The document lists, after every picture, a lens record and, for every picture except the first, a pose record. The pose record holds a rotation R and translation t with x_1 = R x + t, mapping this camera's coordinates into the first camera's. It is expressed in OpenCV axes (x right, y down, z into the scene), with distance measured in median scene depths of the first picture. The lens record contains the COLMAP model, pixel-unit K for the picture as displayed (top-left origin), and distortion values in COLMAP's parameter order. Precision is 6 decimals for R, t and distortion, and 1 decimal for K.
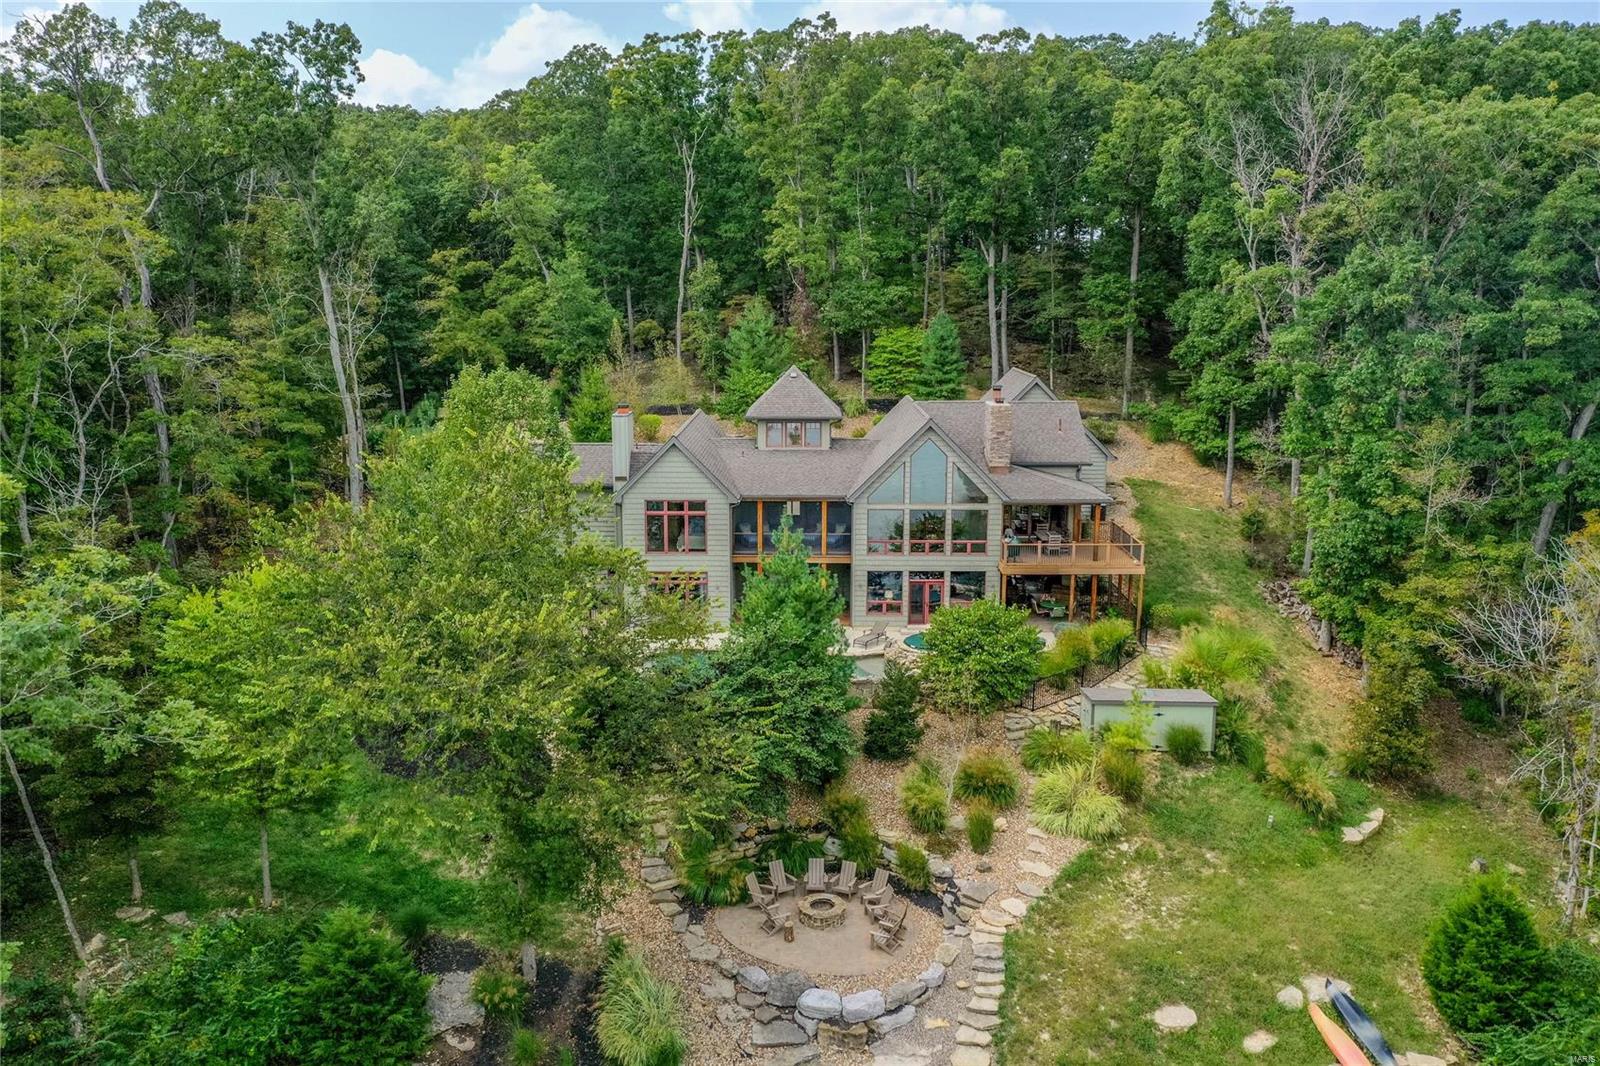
lens RADIAL K [[1268.8, 0, 811.5], [0, 1268.8, 528.5], [0, 0, 1]] dist [0.002983, -0.000785]
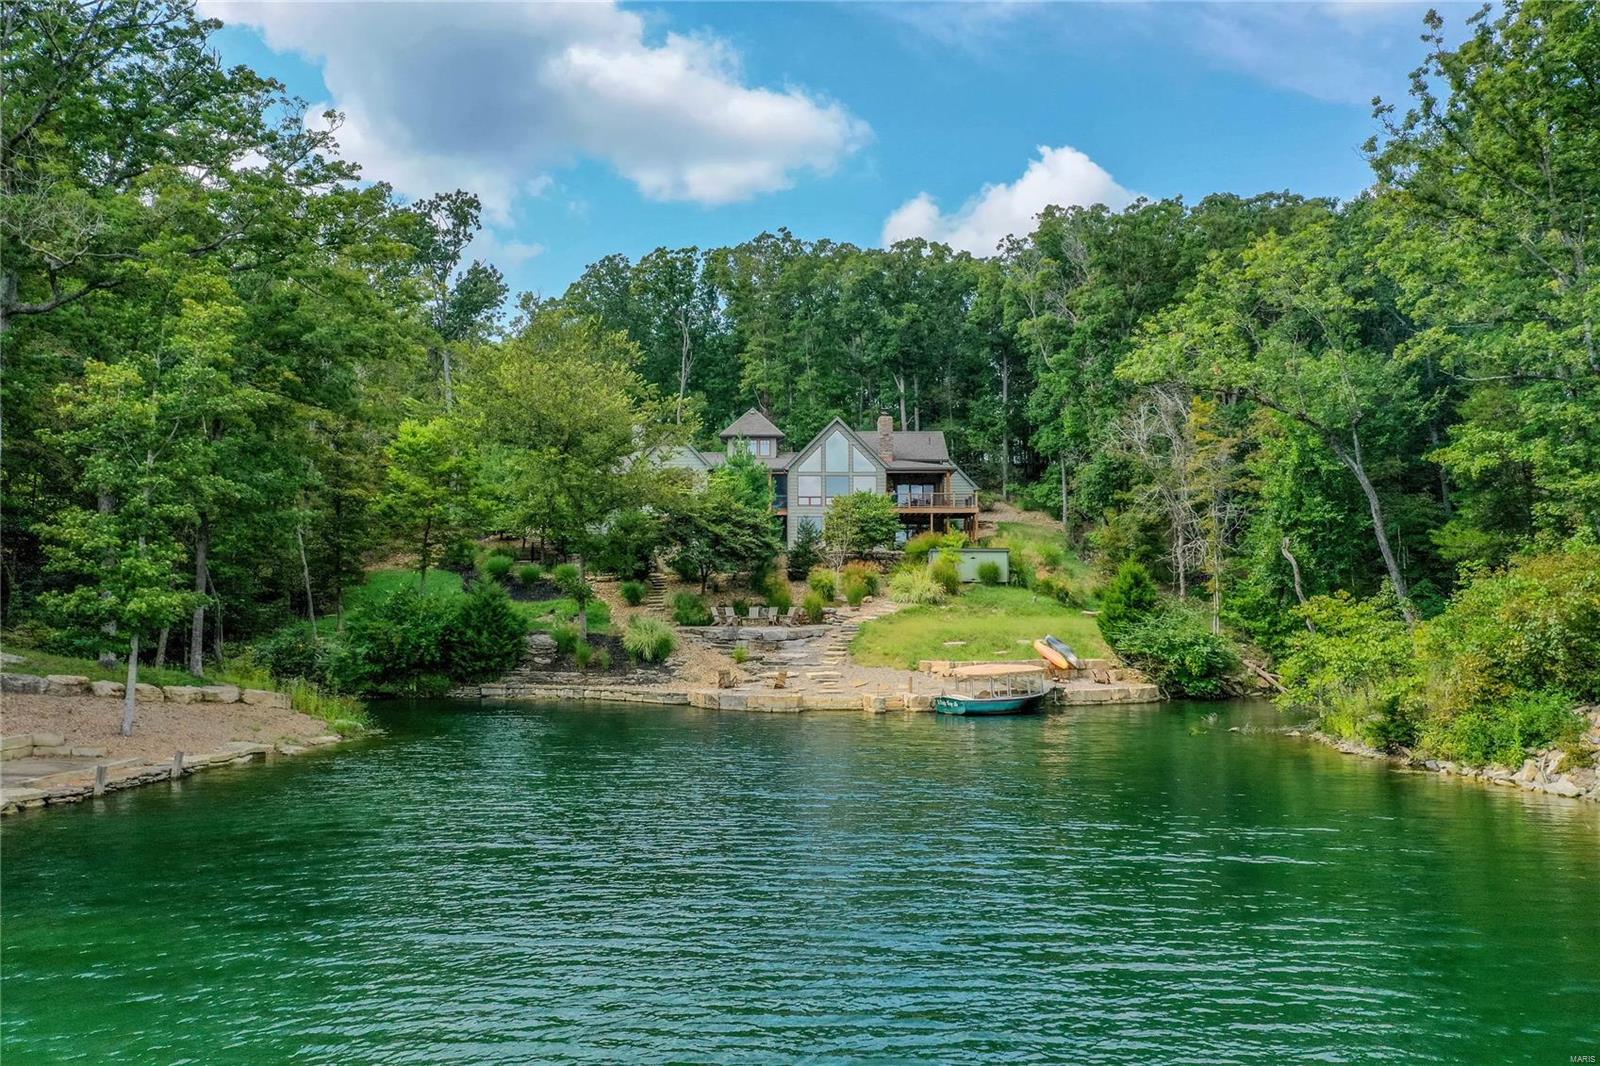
lens RADIAL K [[1268.8, 0, 811.5], [0, 1268.8, 528.5], [0, 0, 1]] dist [0.002983, -0.000785]
pose [[0.999983, -0.001115, 0.005695, 0.035116], [0.002492, 0.968759, -0.247993, 0.288545], [-0.005240, 0.248003, 0.968745, -0.315490]]
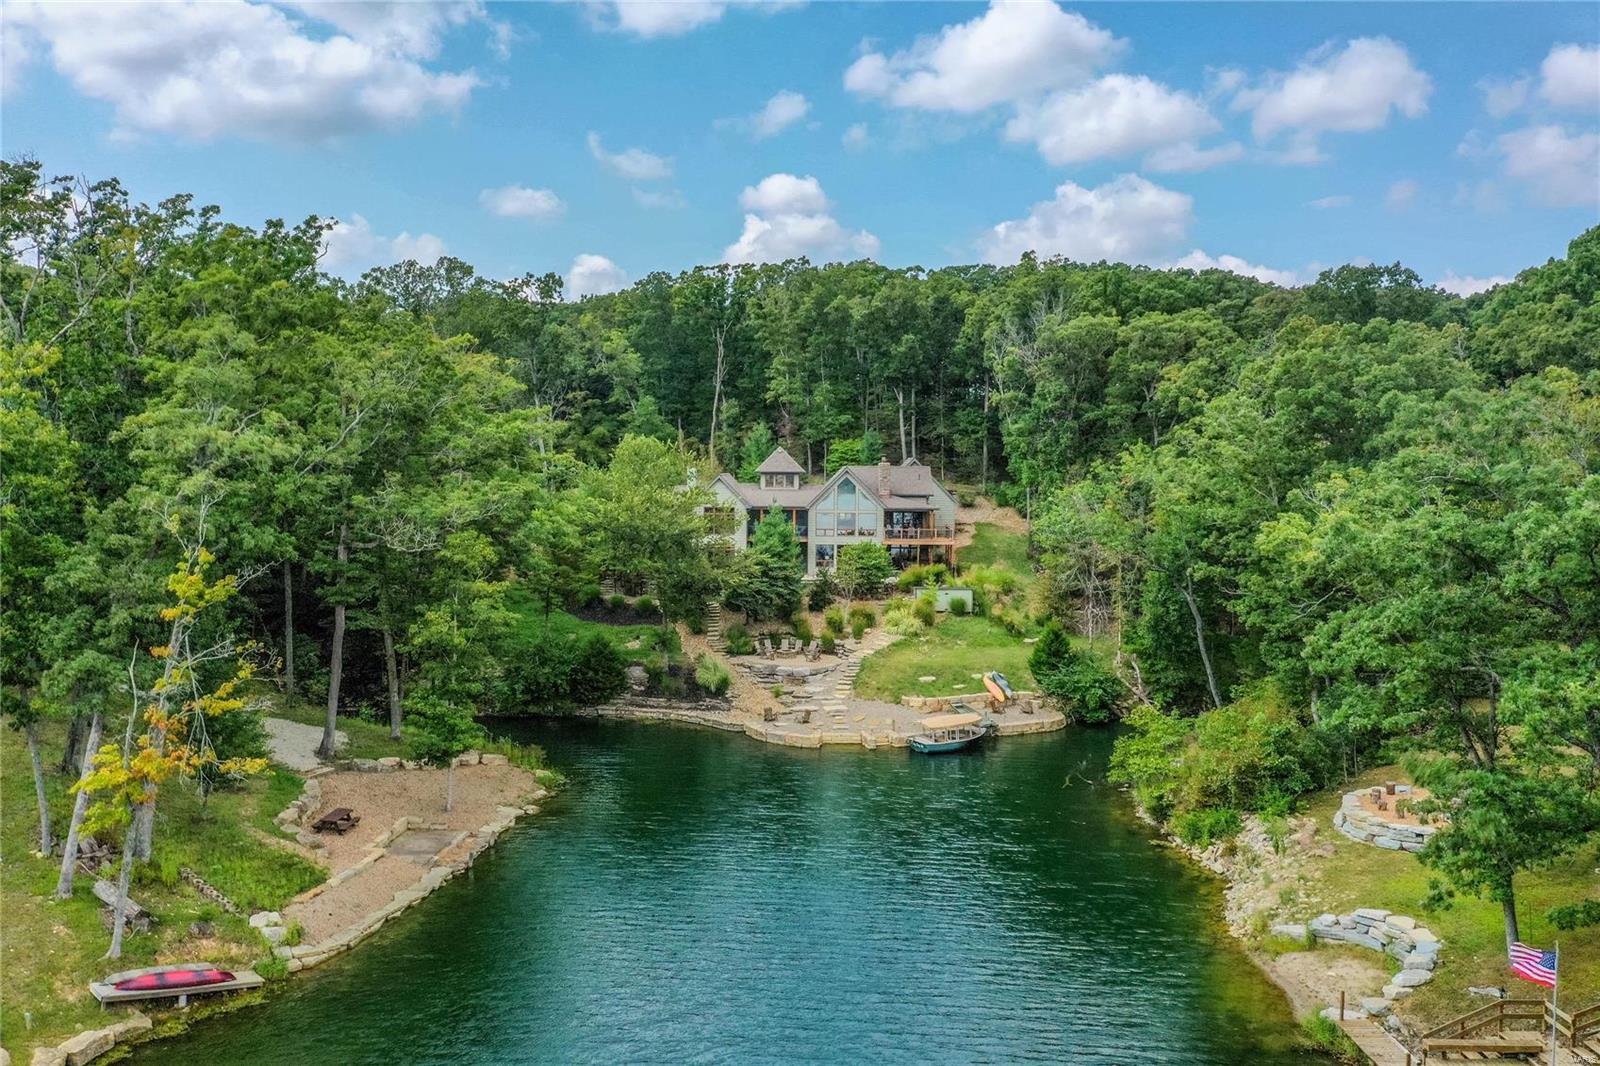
lens RADIAL K [[1268.8, 0, 811.5], [0, 1268.8, 528.5], [0, 0, 1]] dist [0.002983, -0.000785]
pose [[0.999978, 0.006695, -0.000240, 0.025709], [-0.006668, 0.991074, -0.133145, 0.185318], [-0.000653, 0.133143, 0.991097, -0.652189]]
